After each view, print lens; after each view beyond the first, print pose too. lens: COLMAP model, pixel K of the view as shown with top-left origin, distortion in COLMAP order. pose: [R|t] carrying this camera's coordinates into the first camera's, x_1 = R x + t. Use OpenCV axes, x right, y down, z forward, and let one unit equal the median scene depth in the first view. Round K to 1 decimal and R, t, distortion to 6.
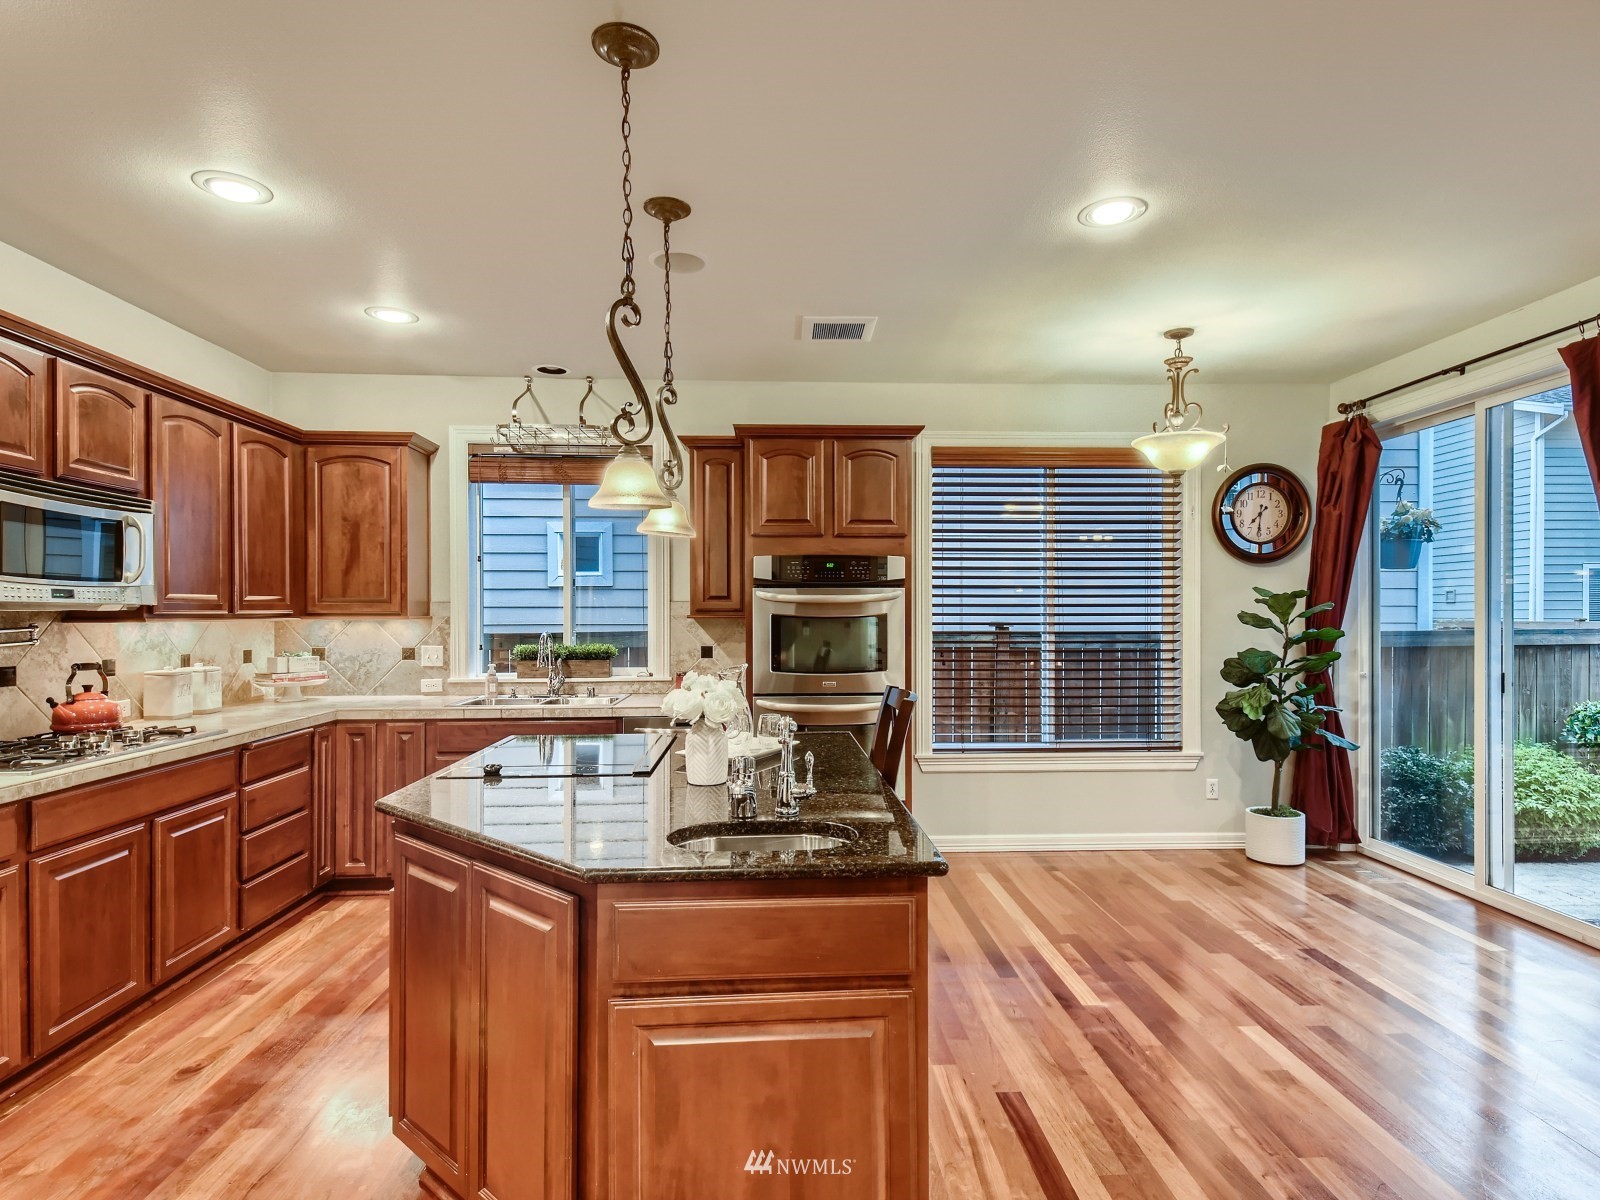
lens RADIAL K [[870.6, 0, 822.7], [0, 870.6, 617.6], [0, 0, 1]] dist [0.040599, -0.020508]
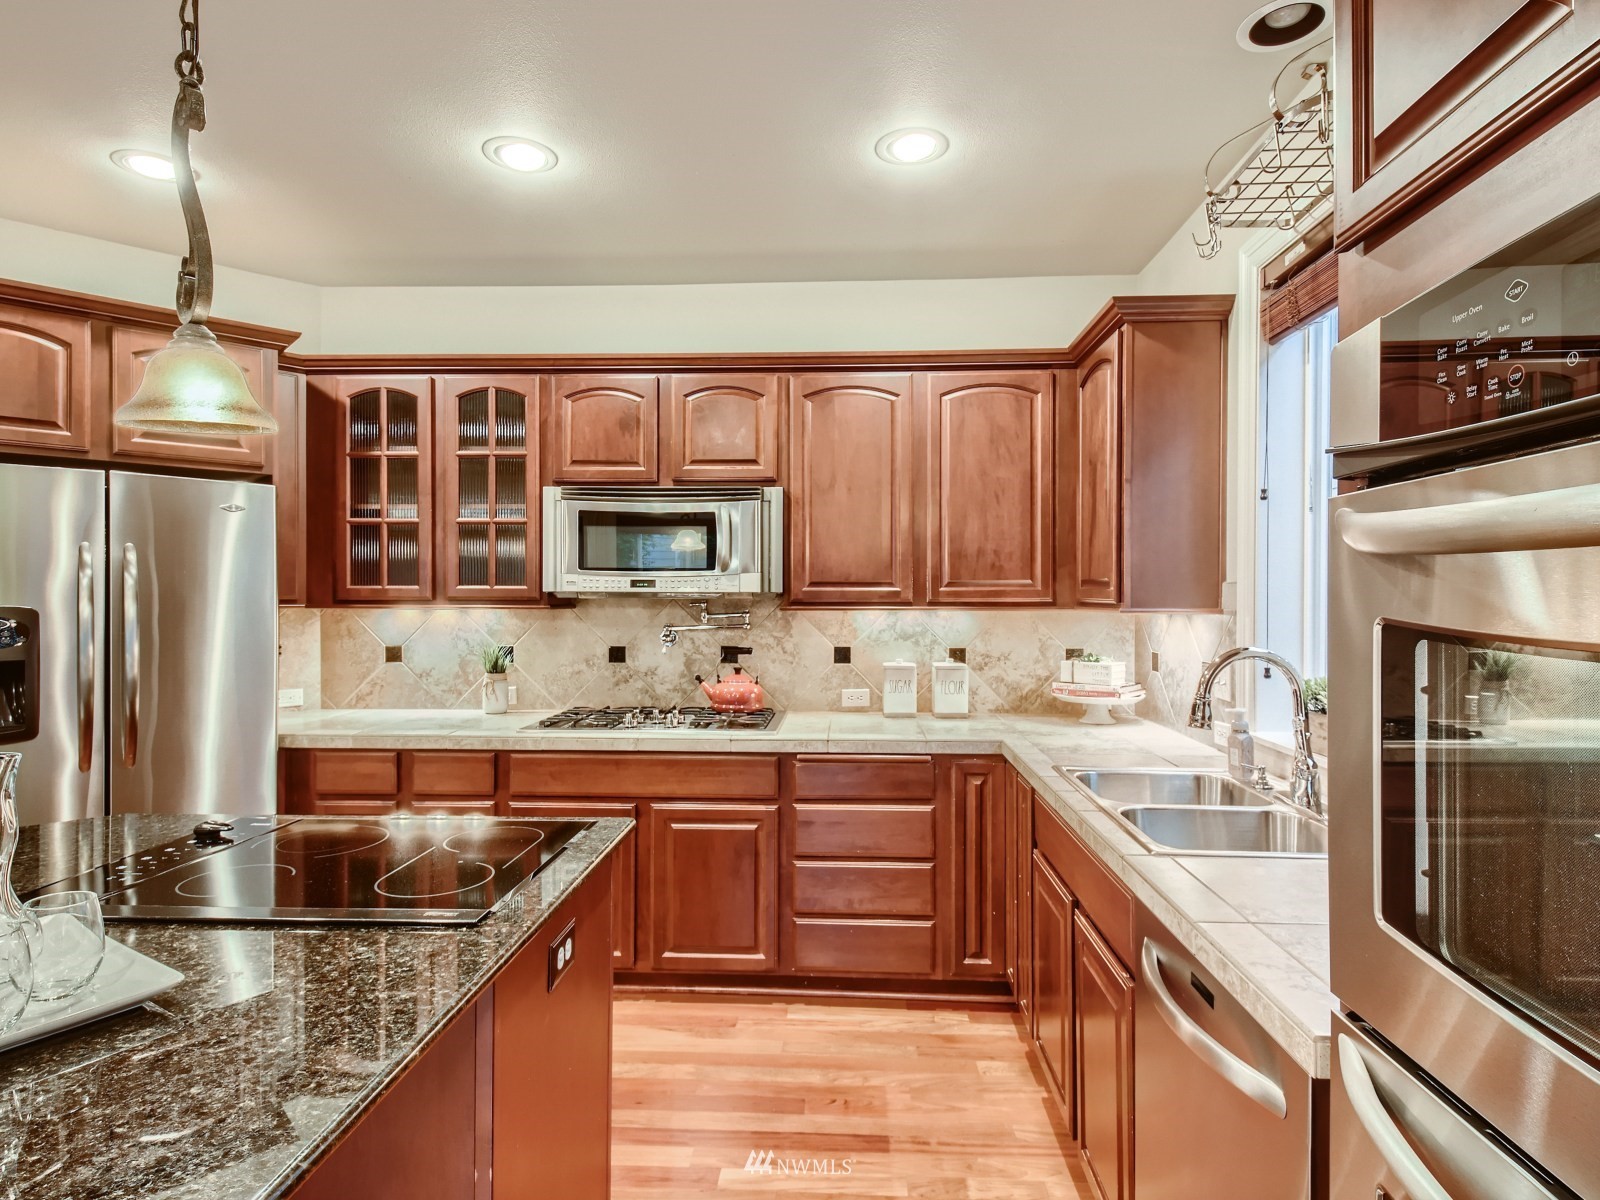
lens RADIAL K [[870.6, 0, 805.0], [0, 870.6, 597.9], [0, 0, 1]] dist [0.040599, -0.020508]
pose [[-0.117632, 0.000528, -0.993057, 0.166151], [-0.008322, 0.999964, 0.001518, -0.008648], [0.993022, 0.008442, -0.117624, 0.976697]]
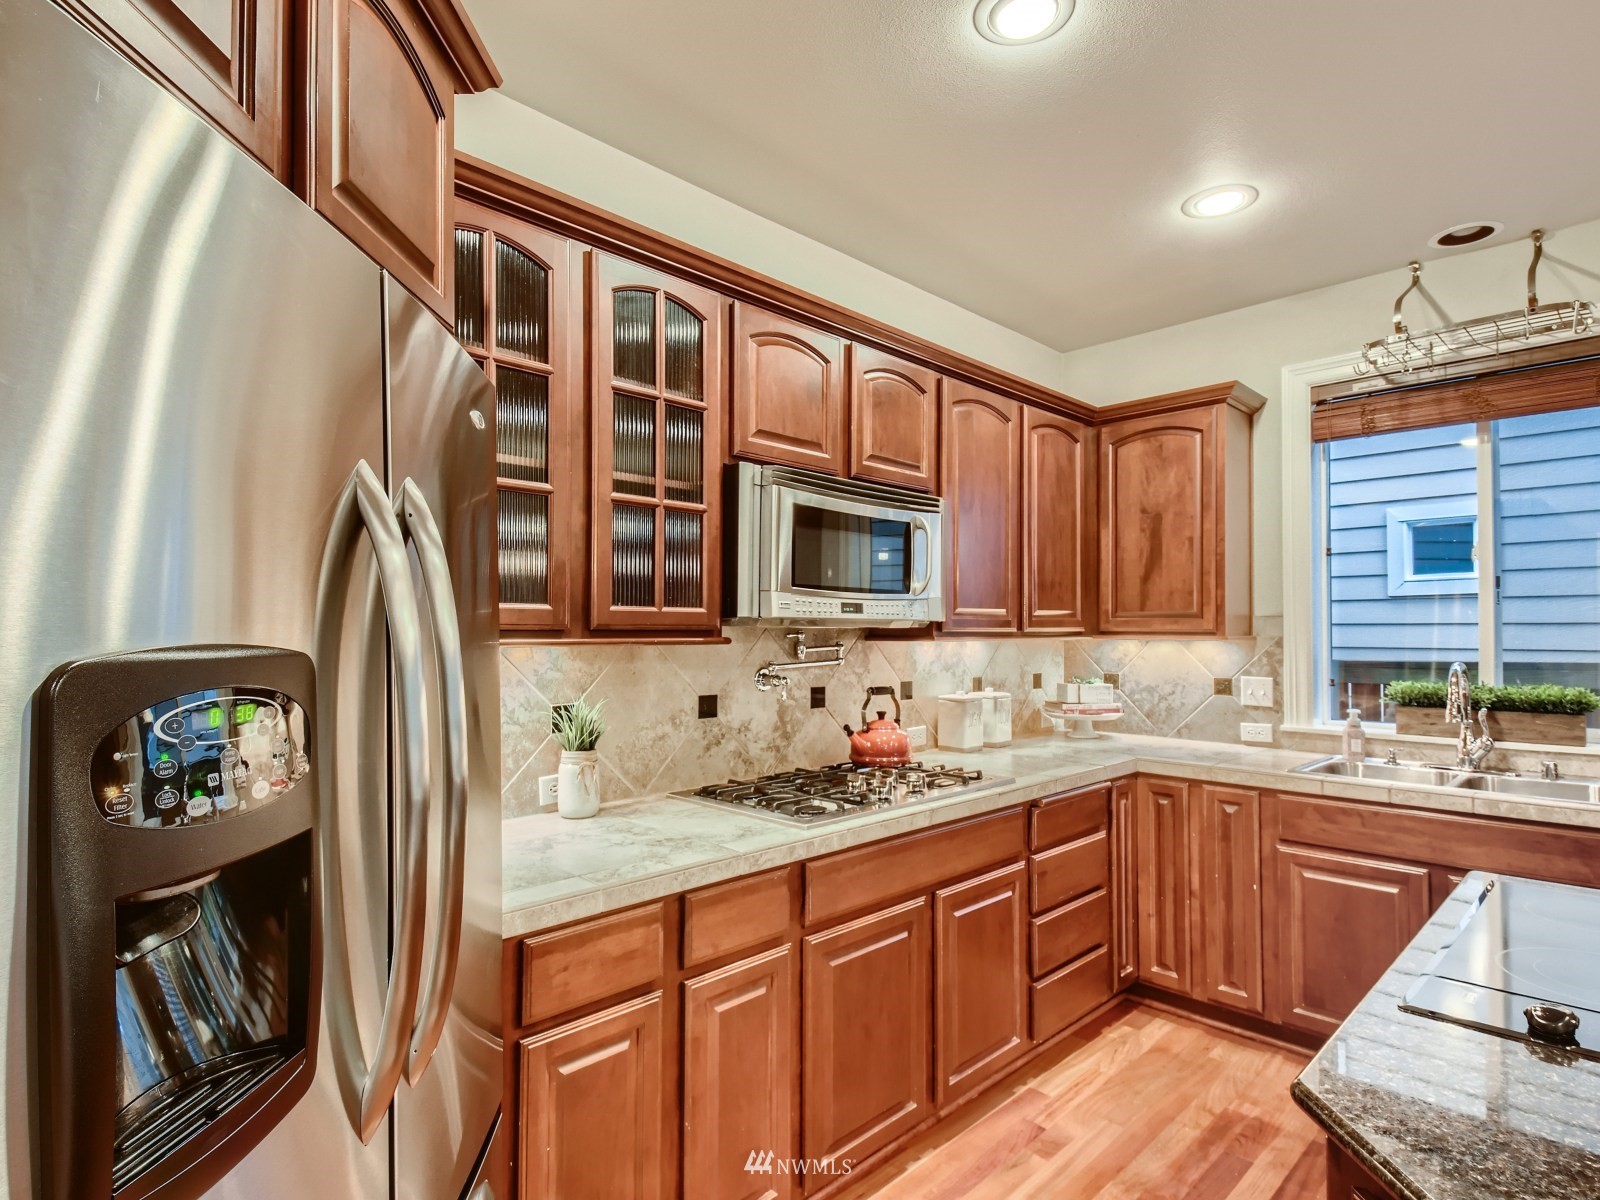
lens RADIAL K [[870.6, 0, 802.5], [0, 870.6, 611.5], [0, 0, 1]] dist [0.040599, -0.020508]
pose [[0.664816, -0.014358, -0.746869, -0.186845], [-0.006746, 0.999659, -0.025223, -0.001267], [0.746977, 0.021807, 0.664493, 0.292683]]
